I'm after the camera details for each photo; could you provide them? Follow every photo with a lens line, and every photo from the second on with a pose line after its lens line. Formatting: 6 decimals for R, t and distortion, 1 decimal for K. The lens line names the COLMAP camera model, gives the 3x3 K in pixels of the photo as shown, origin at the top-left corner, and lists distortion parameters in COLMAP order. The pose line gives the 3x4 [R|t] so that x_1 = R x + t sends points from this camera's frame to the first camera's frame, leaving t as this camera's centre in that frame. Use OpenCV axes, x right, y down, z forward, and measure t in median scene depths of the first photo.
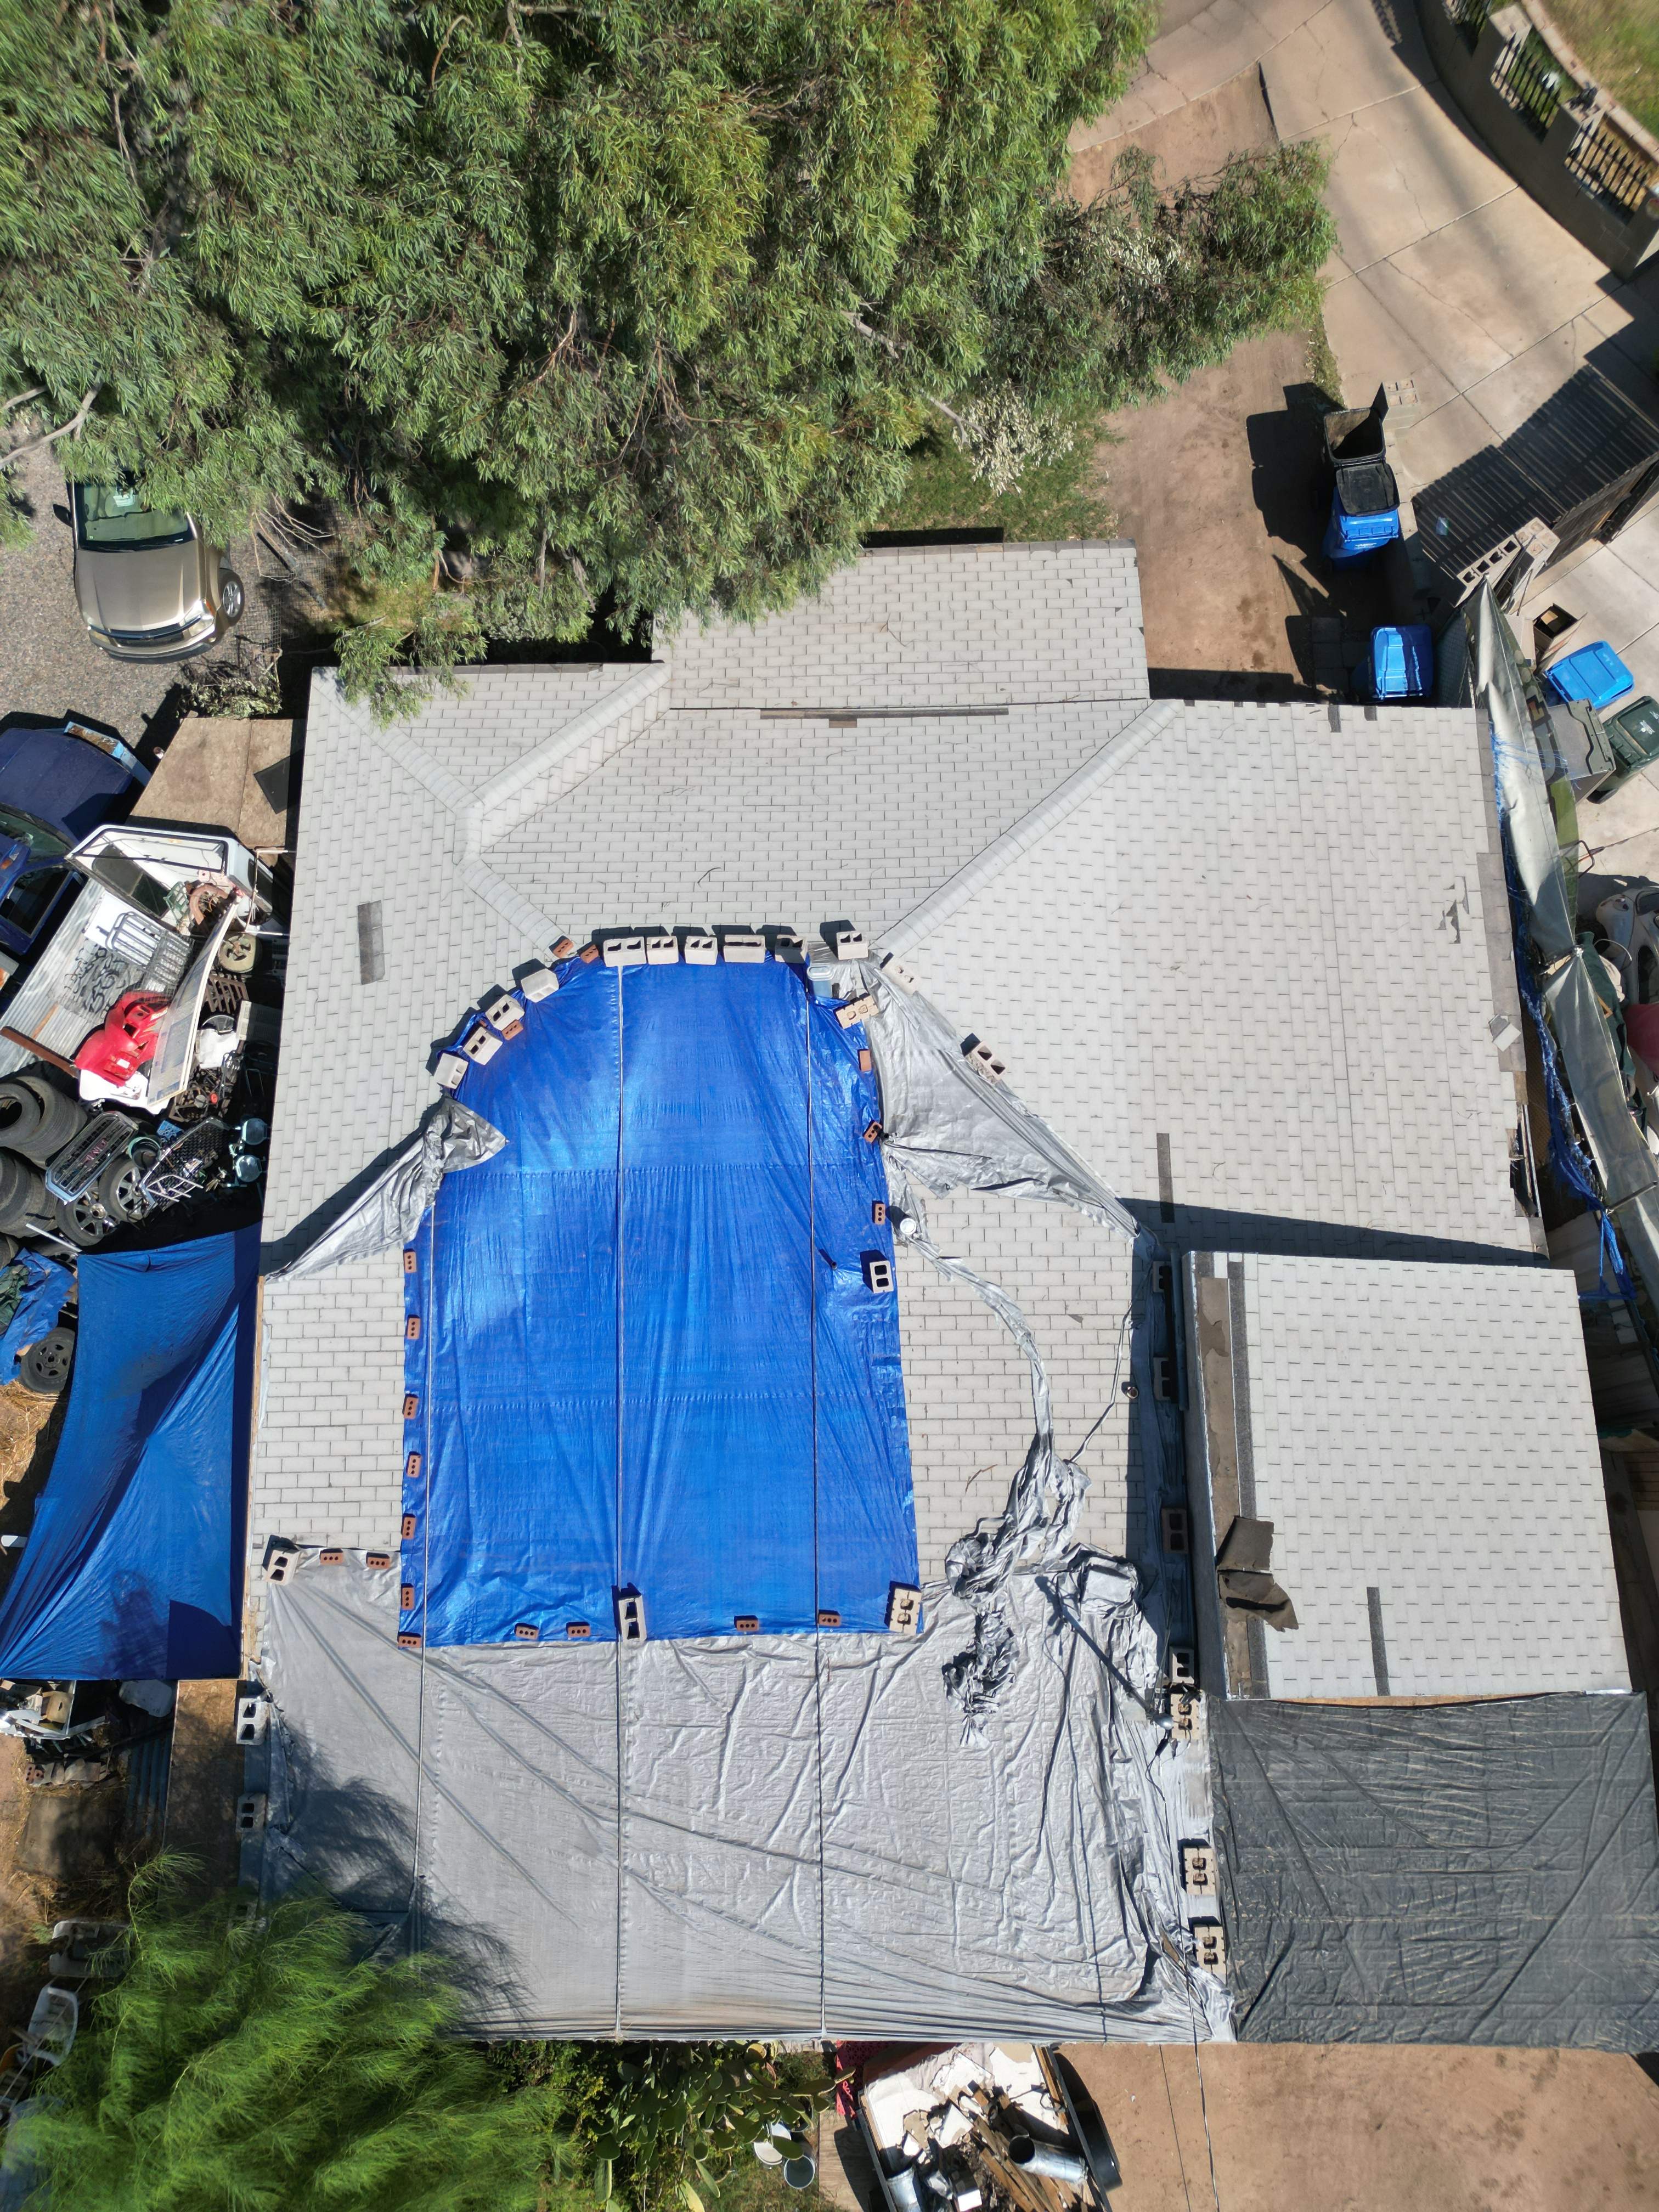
lens RADIAL K [[1571.2, 0, 814.4], [0, 1571.2, 1096.4], [0, 0, 1]] dist [0.049613, -0.052167]
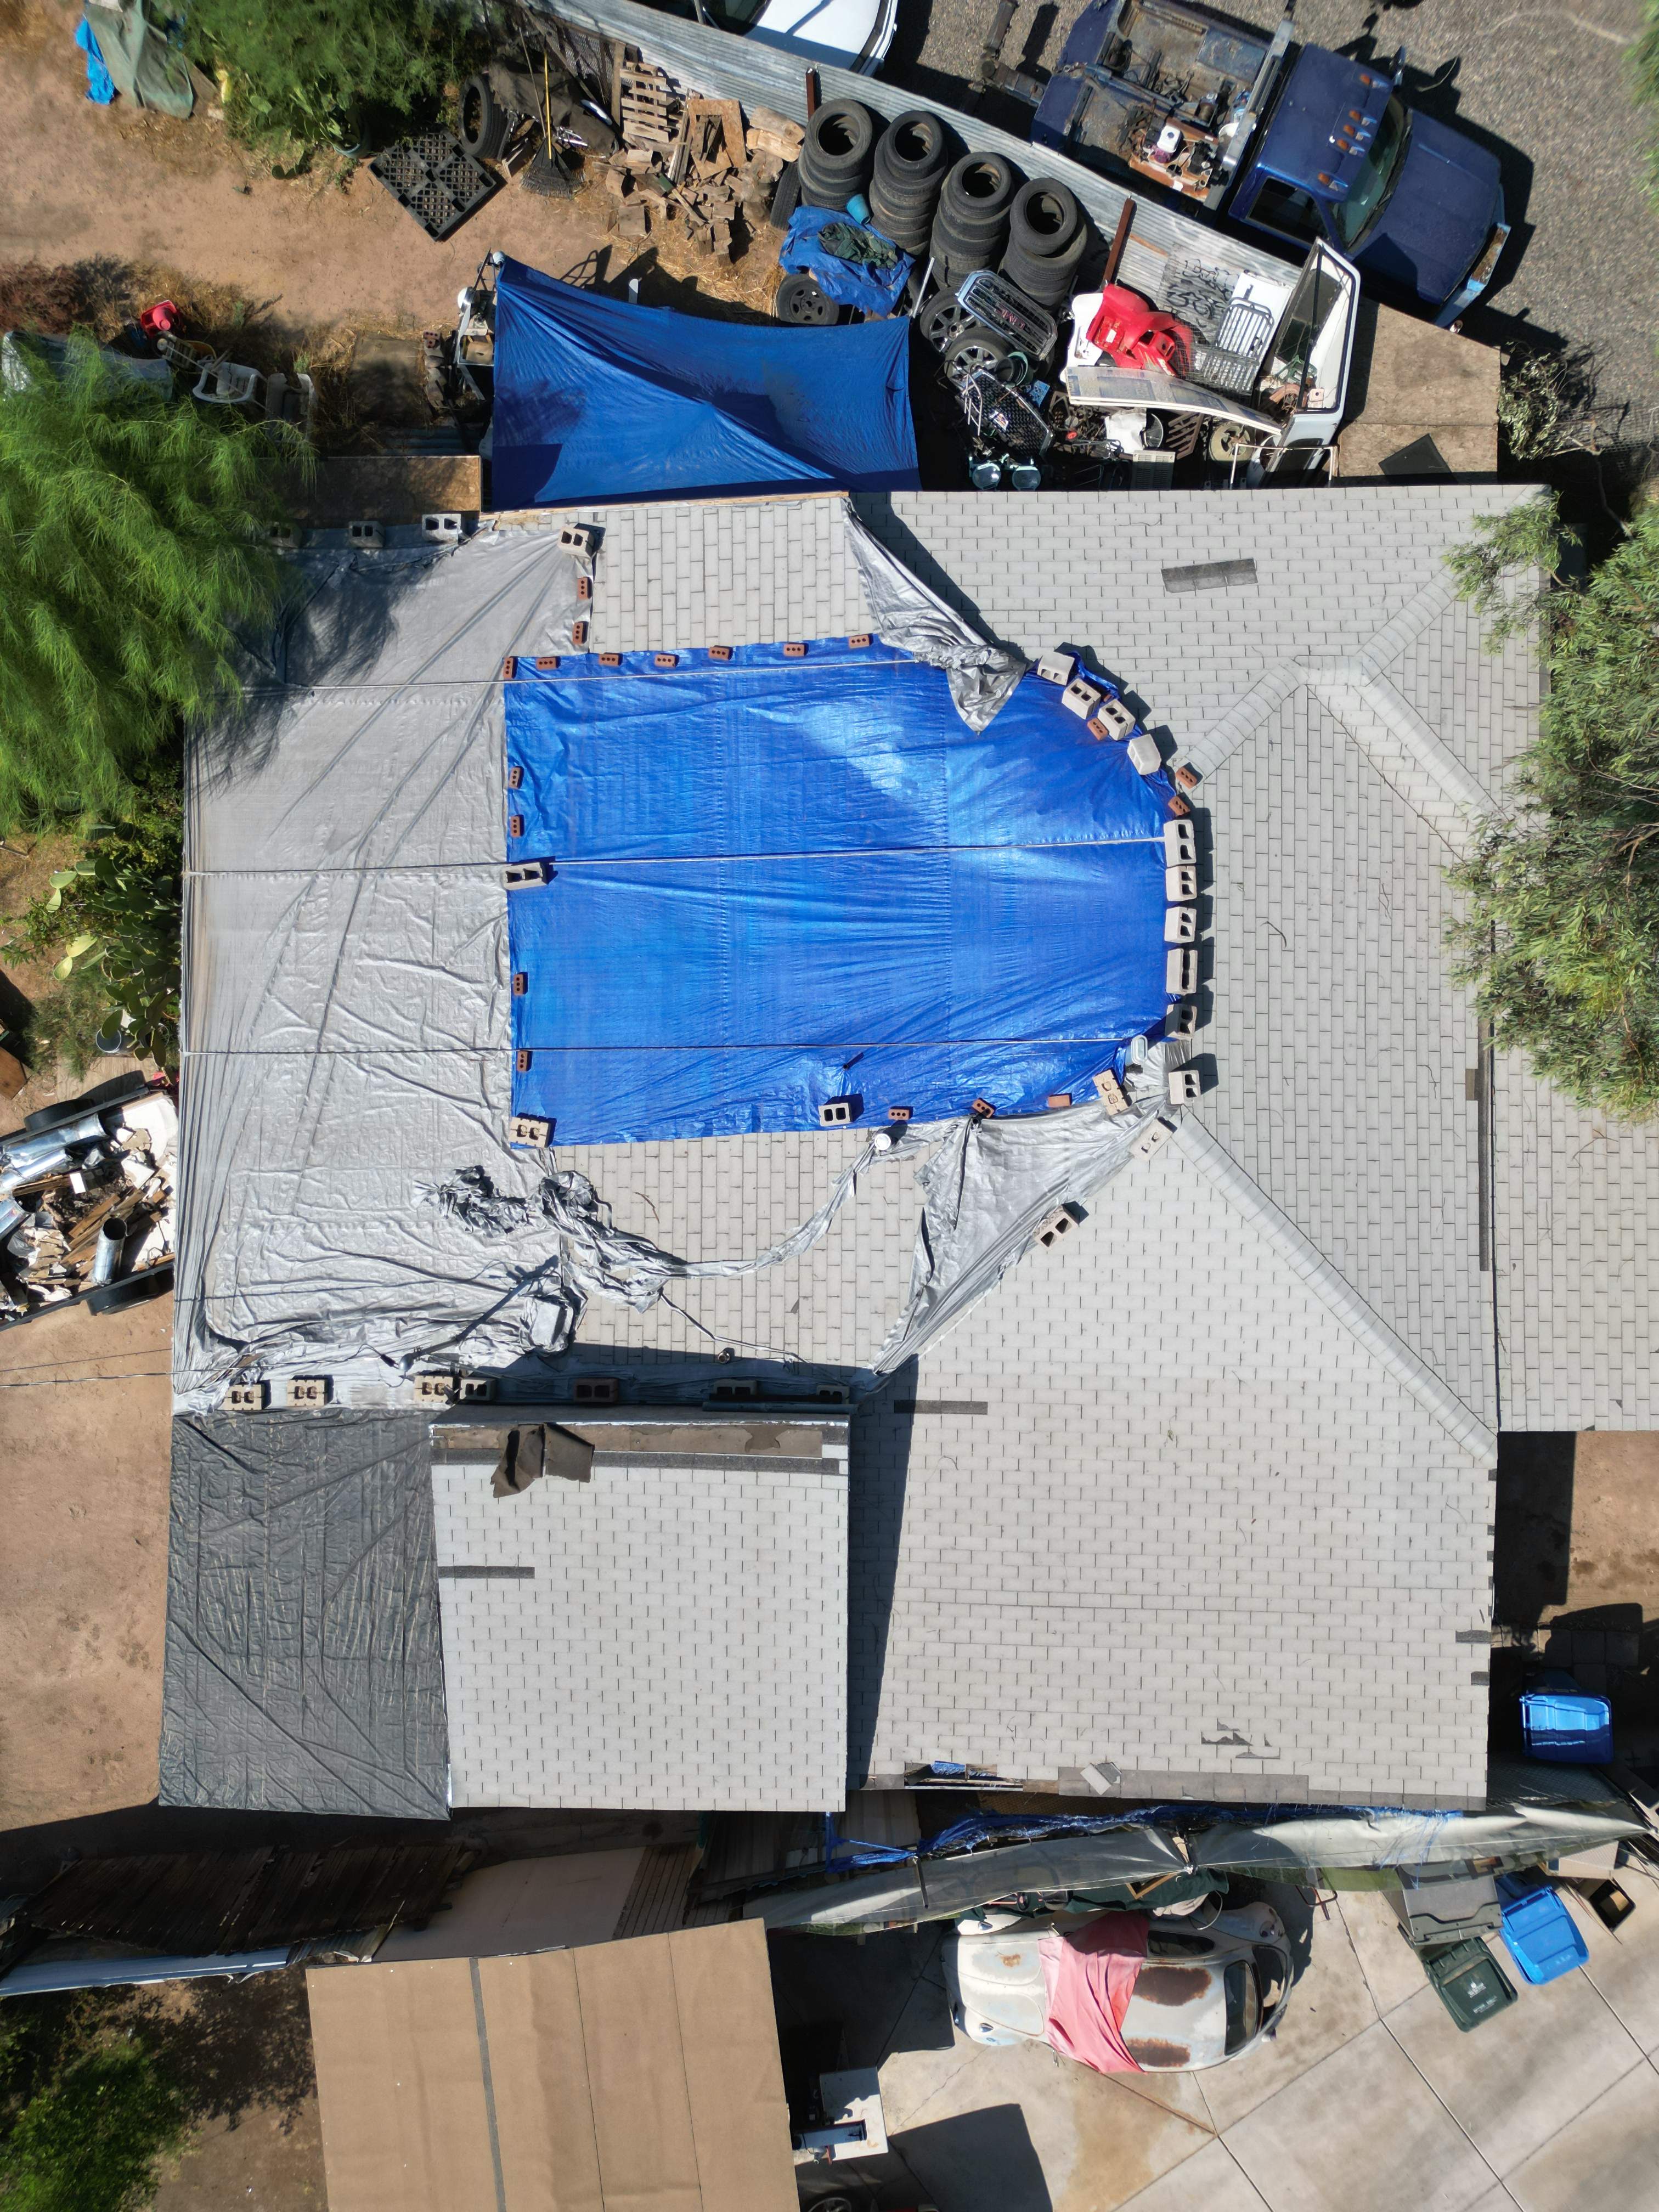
lens RADIAL K [[1563.9, 0, 821.1], [0, 1563.9, 1106.4], [0, 0, 1]] dist [0.065916, -0.074002]
pose [[-0.007468, 0.999962, -0.004588, 0.042175], [-0.957164, -0.005821, 0.289488, -0.162727], [0.289450, 0.006553, 0.957171, 0.045378]]
